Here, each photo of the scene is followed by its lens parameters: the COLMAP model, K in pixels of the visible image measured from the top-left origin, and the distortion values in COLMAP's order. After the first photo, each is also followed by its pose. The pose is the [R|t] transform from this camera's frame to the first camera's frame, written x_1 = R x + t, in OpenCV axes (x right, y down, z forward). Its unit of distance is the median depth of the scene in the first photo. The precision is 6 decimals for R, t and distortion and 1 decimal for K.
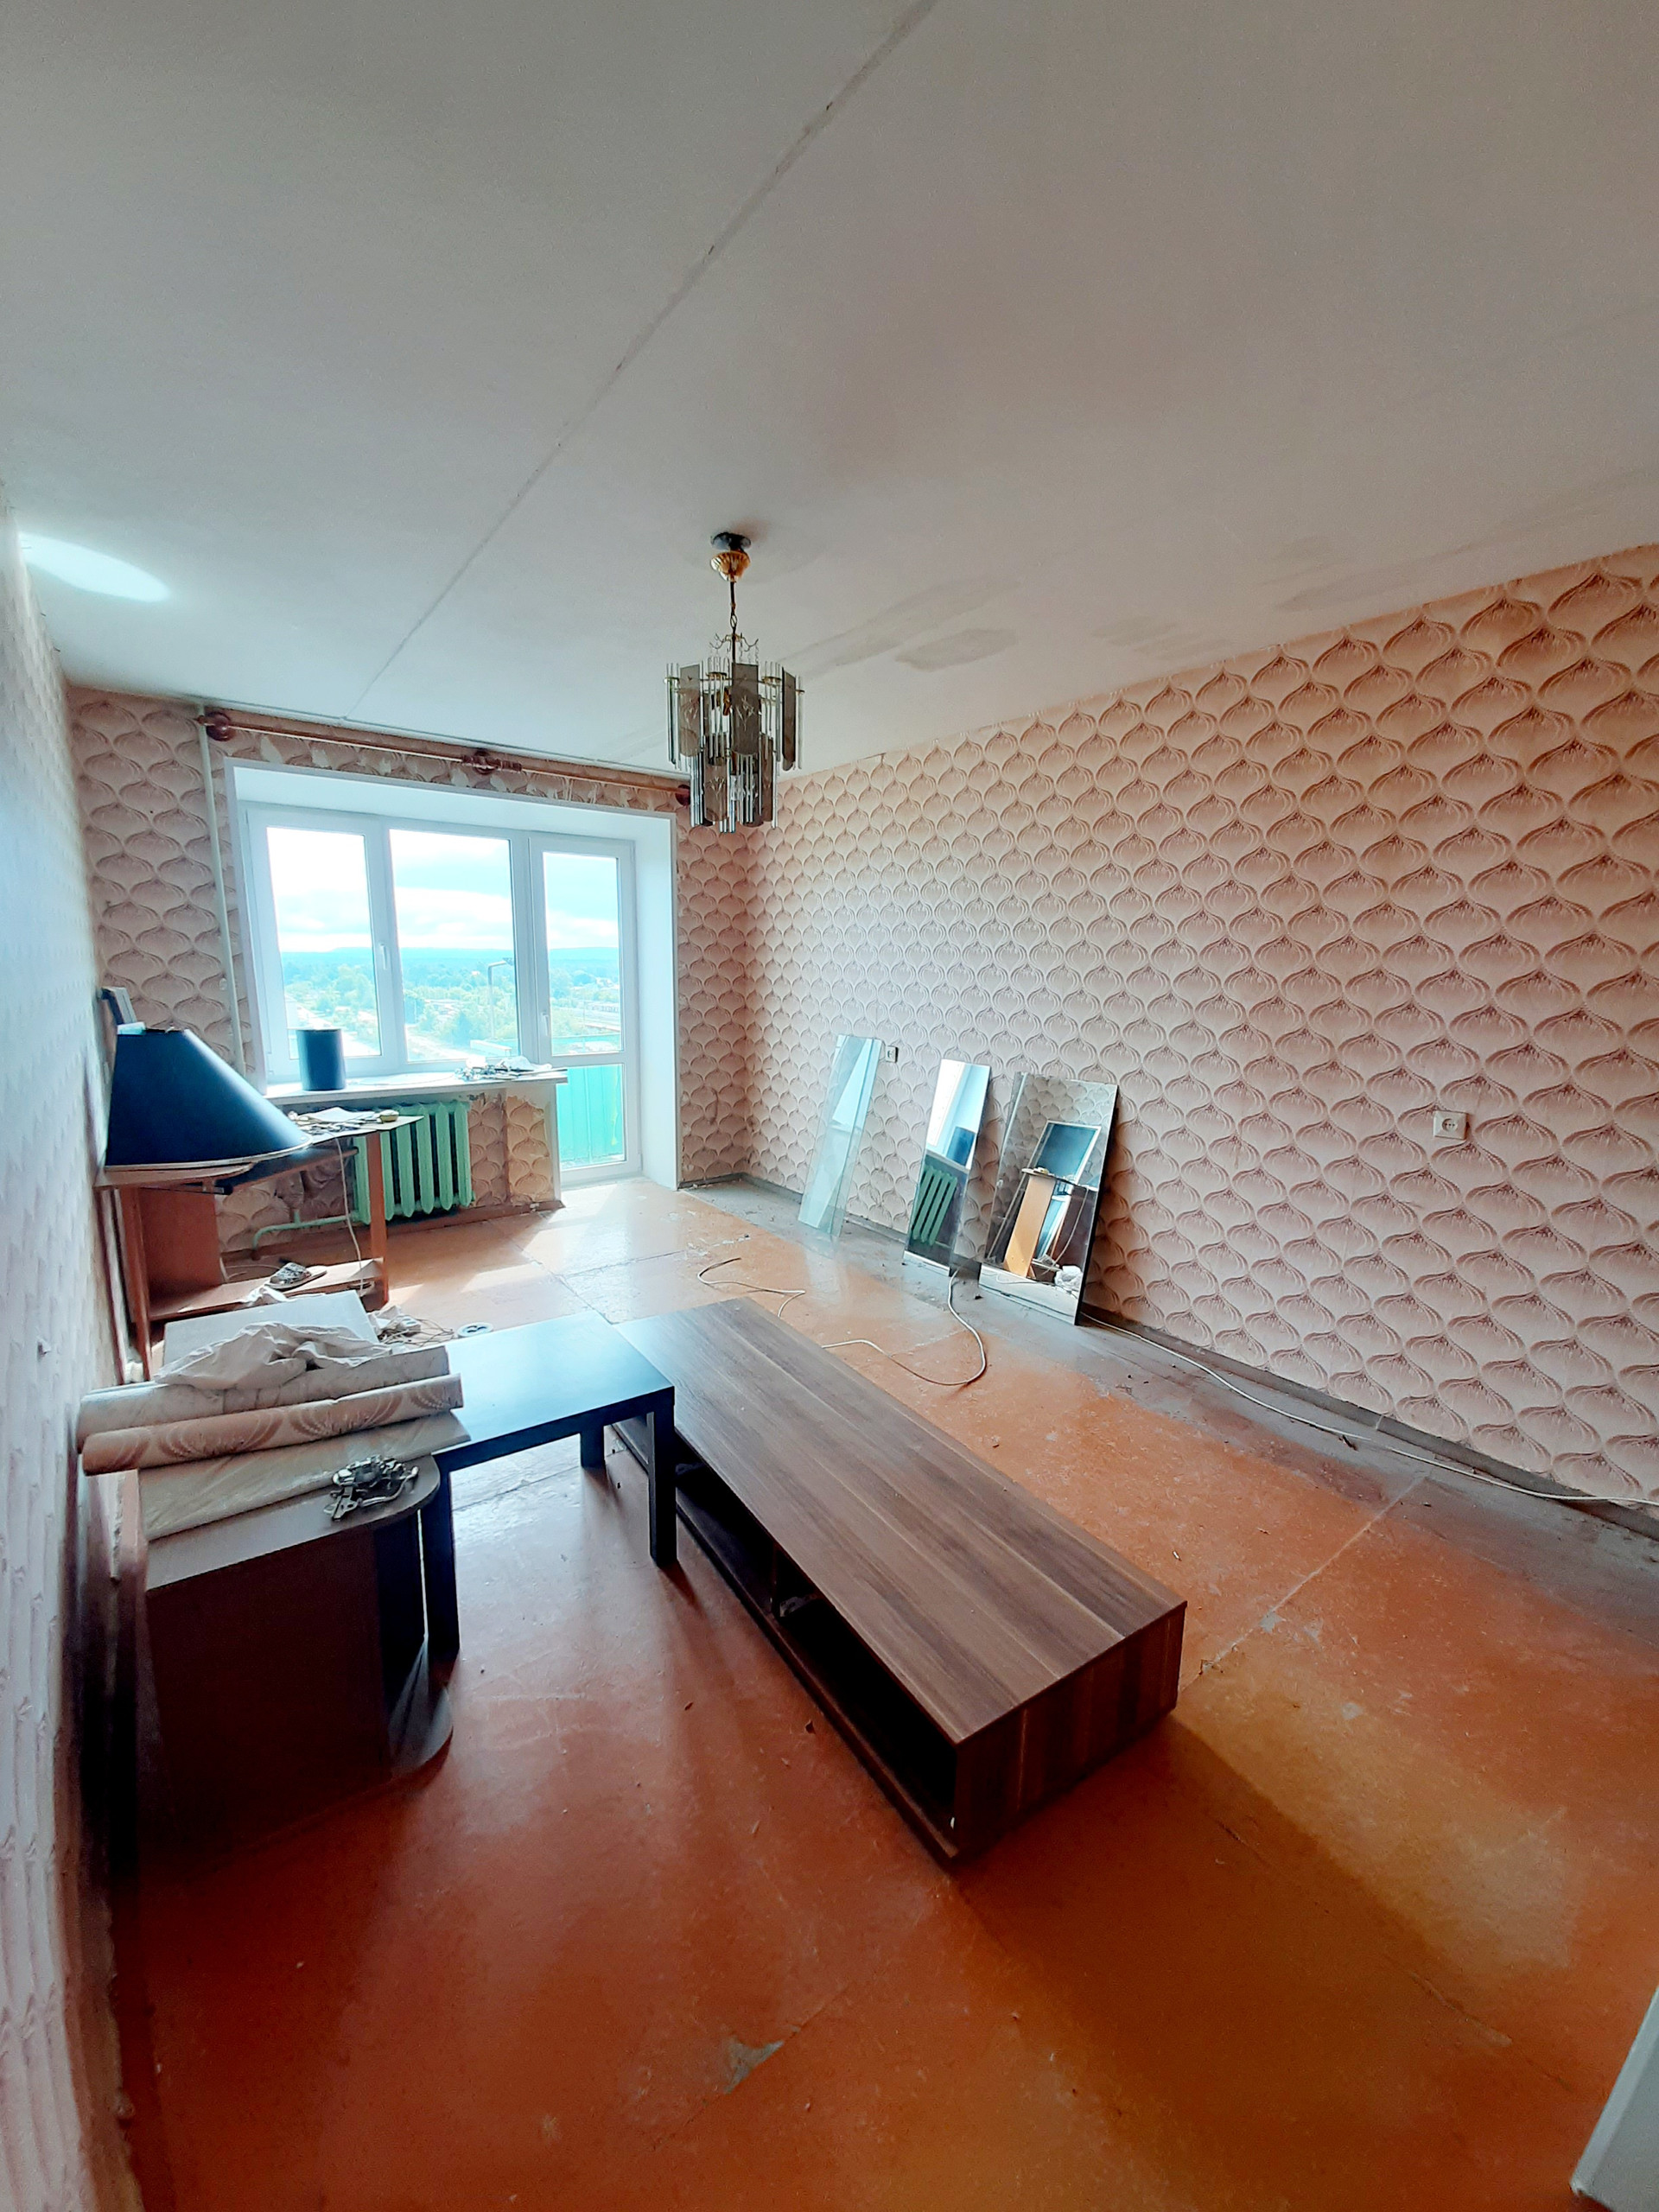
lens RADIAL K [[877.8, 0, 852.7], [0, 877.8, 1120.0], [0, 0, 1]] dist [-0.004424, -0.000257]
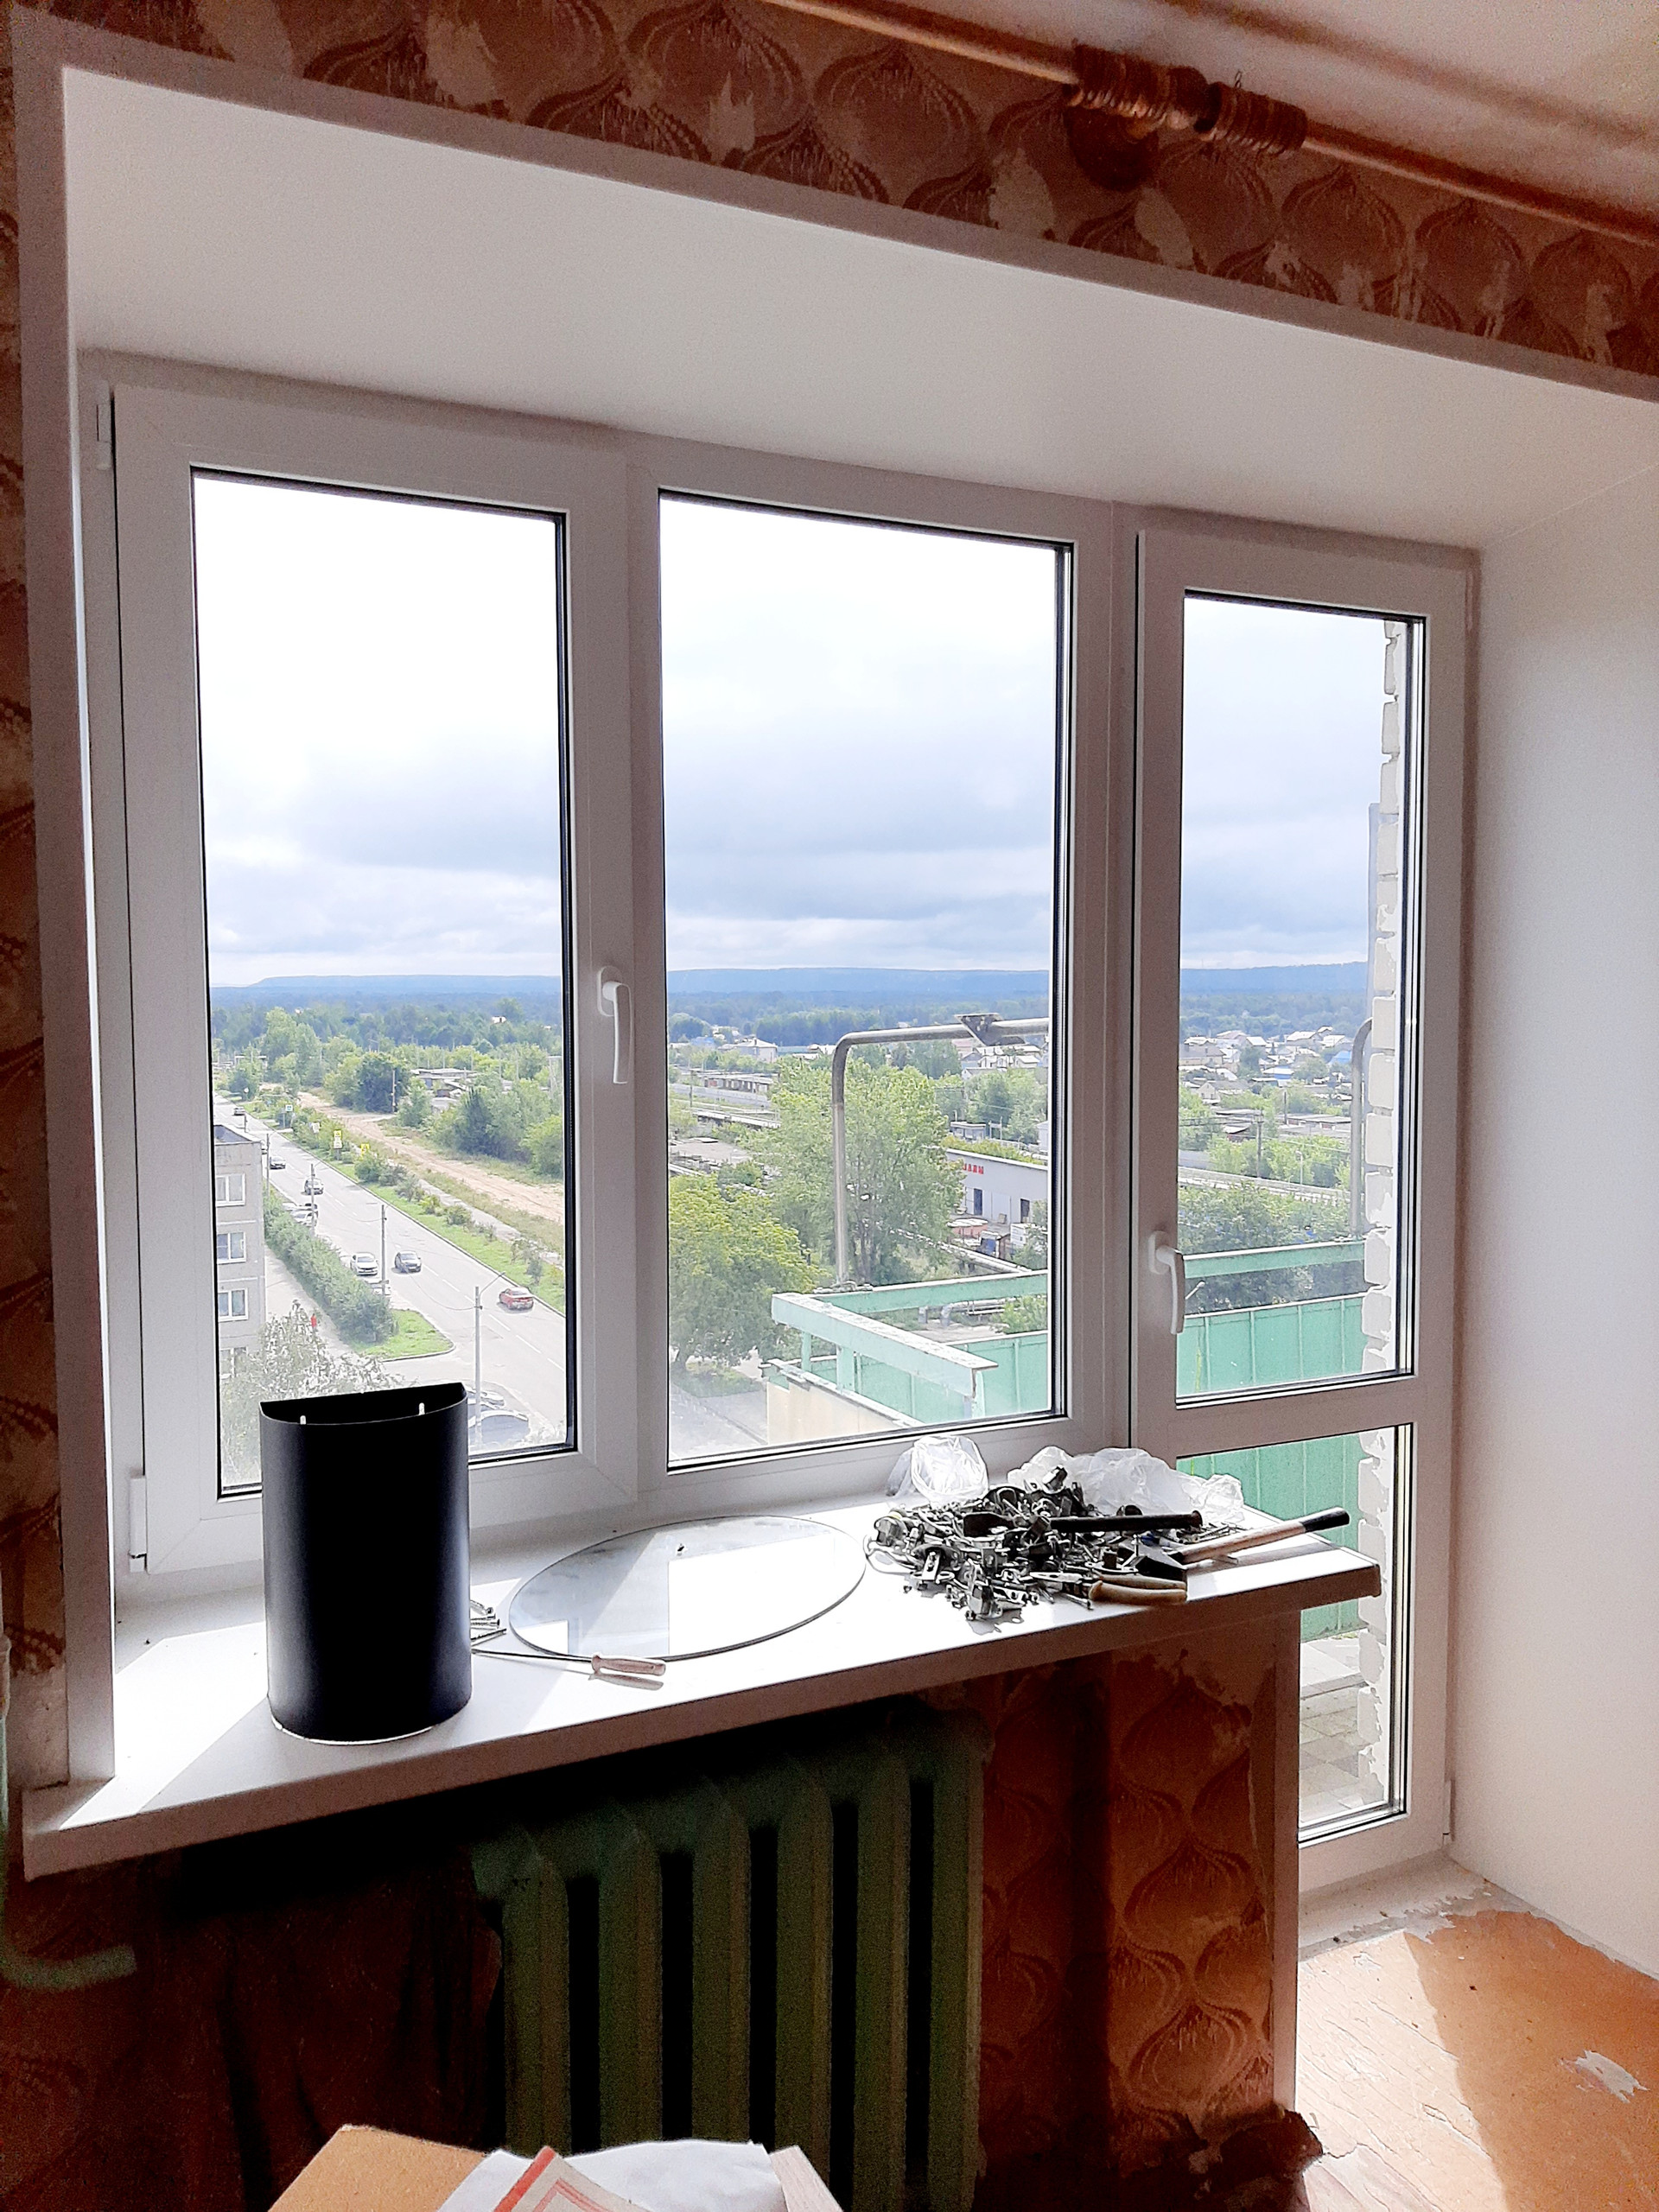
lens RADIAL K [[1749.4, 0, 822.2], [0, 1749.4, 1099.0], [0, 0, 1]] dist [0.038351, -0.053724]
pose [[0.976109, -0.003333, -0.217254, -0.359938], [-0.021999, 0.993228, -0.114077, -0.109257], [0.216163, 0.116131, 0.969426, 0.535883]]
